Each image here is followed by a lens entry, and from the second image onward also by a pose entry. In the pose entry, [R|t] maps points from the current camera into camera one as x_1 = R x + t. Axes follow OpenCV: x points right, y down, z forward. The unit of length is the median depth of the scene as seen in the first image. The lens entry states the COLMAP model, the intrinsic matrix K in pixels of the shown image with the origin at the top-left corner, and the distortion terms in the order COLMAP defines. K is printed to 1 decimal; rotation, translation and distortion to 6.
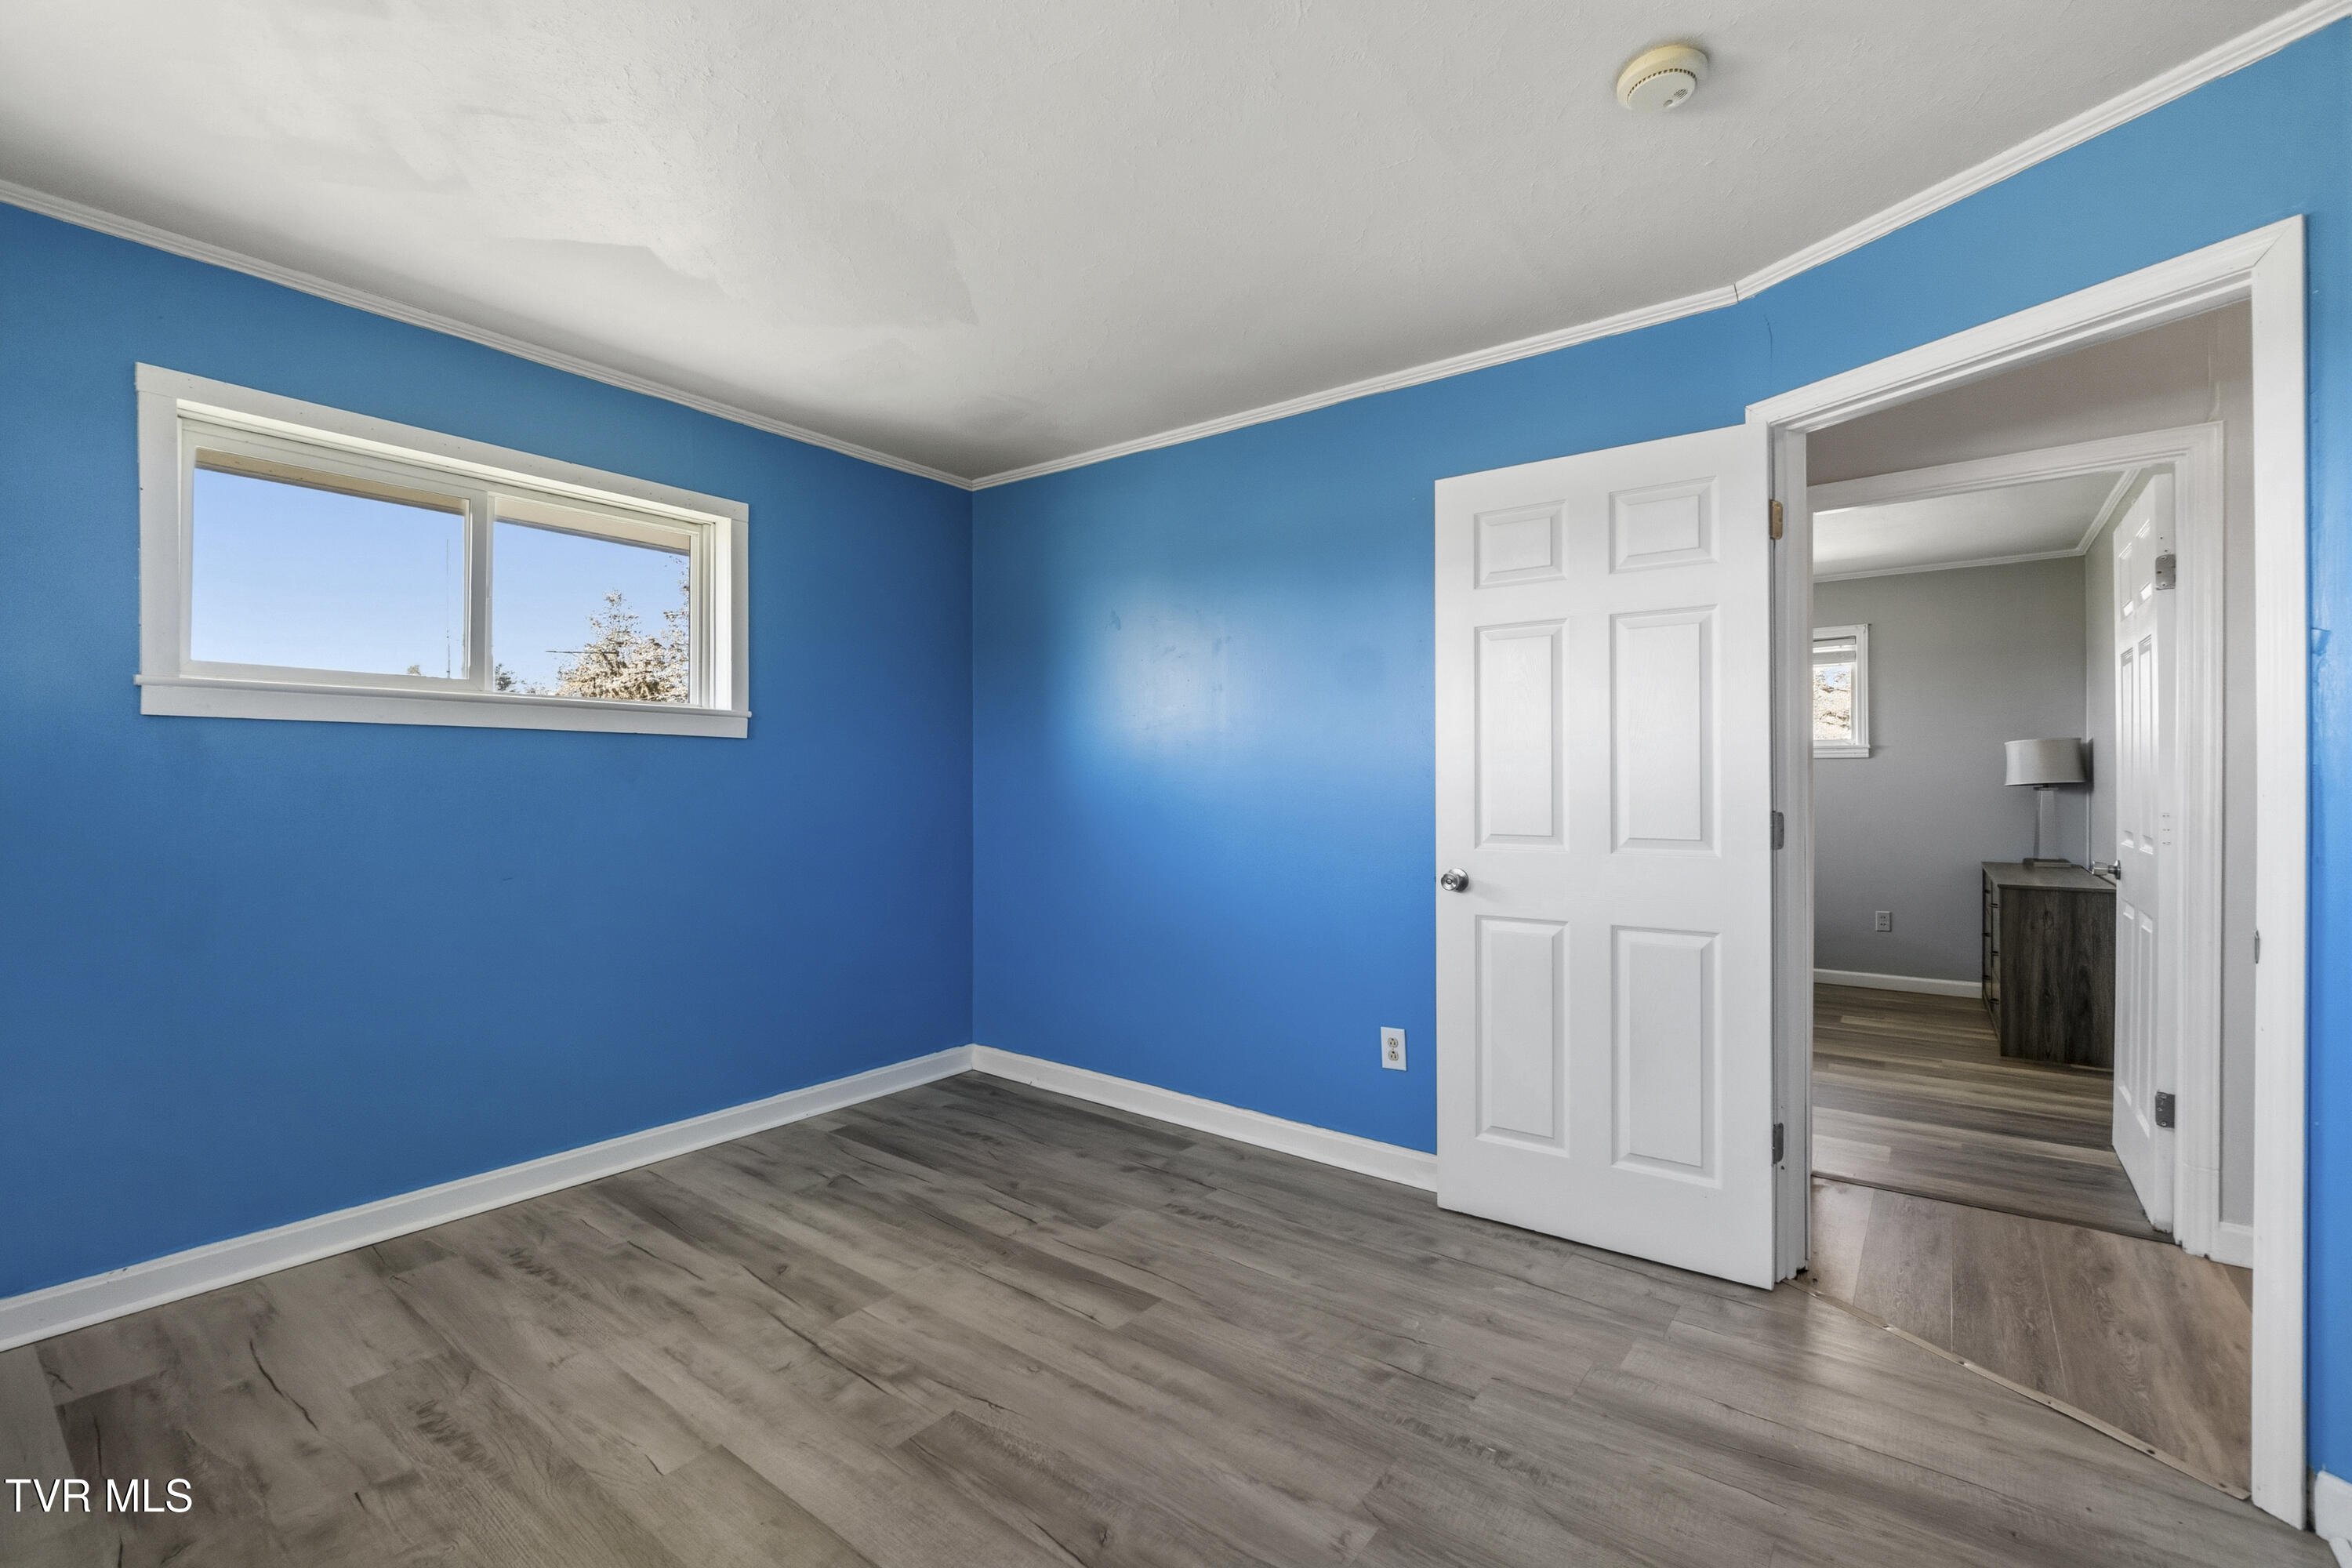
lens RADIAL K [[1001.9, 0, 1173.8], [0, 1001.9, 770.1], [0, 0, 1]] dist [-0.001791, -0.000421]
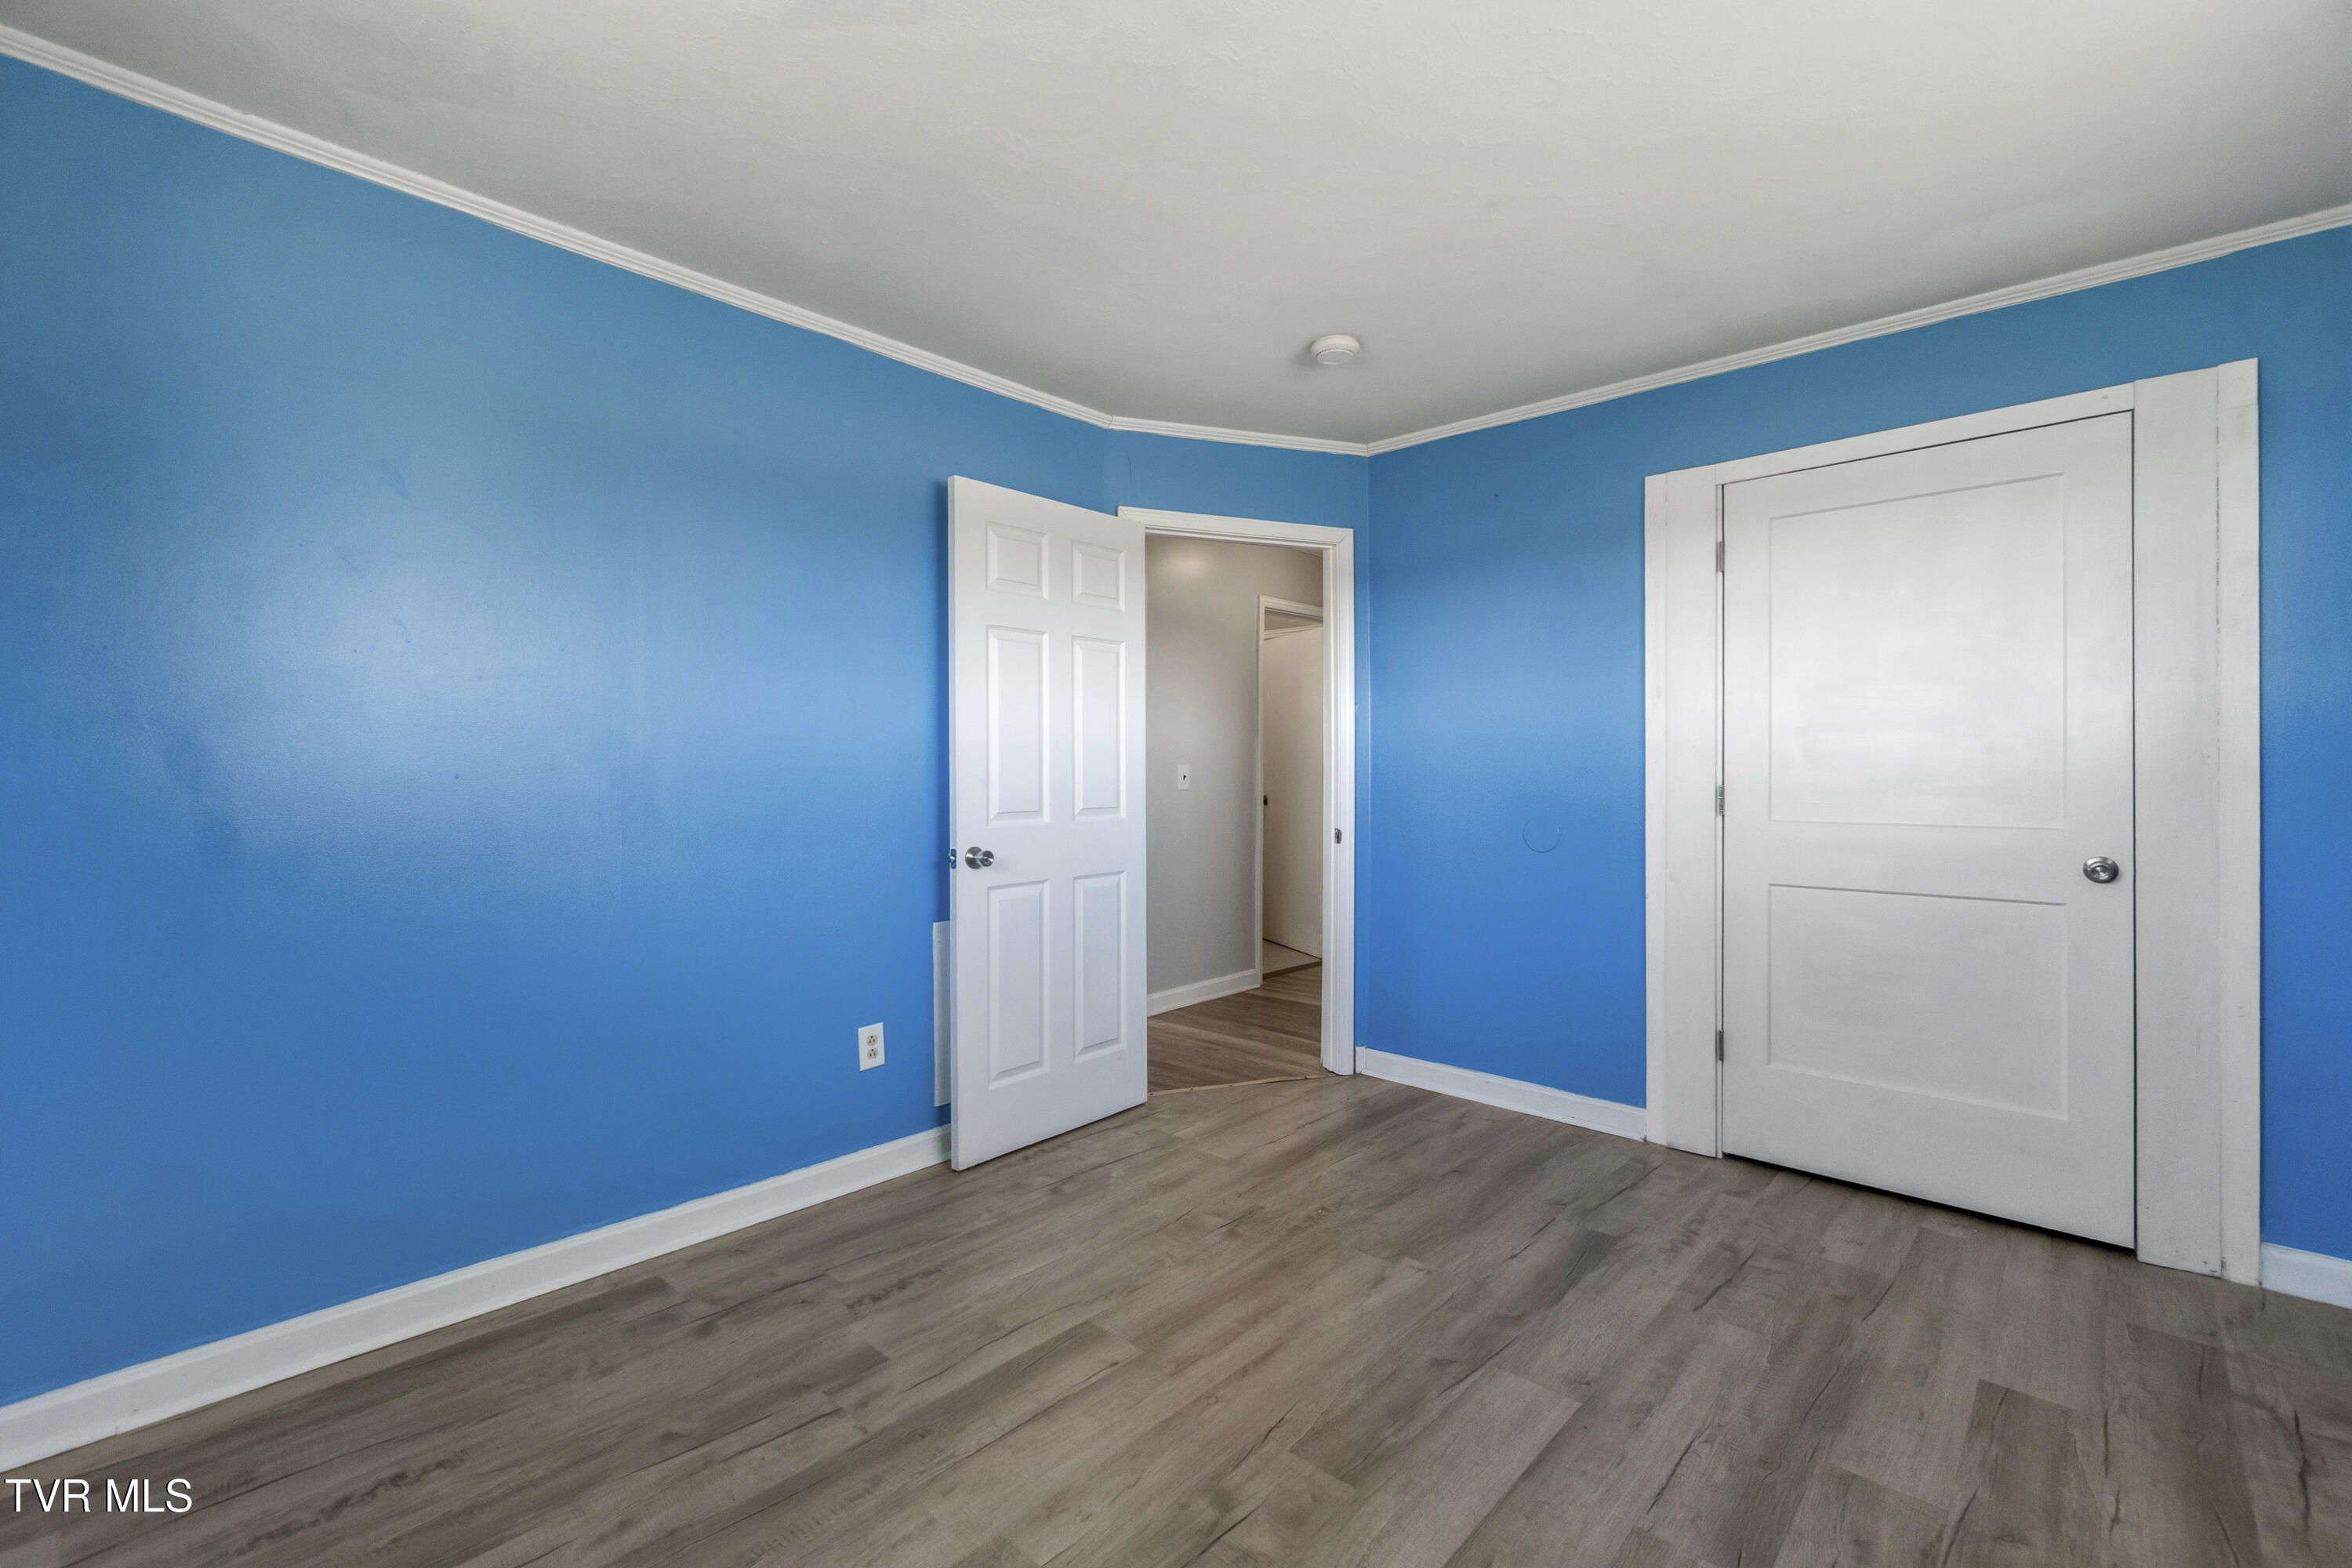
lens RADIAL K [[1001.9, 0, 1173.8], [0, 1001.9, 770.1], [0, 0, 1]] dist [-0.001791, -0.000421]
pose [[0.108417, -0.005396, 0.994091, -0.855418], [-0.014243, 0.999874, 0.006981, 0.006101], [-0.994004, -0.014916, 0.108326, 0.759304]]
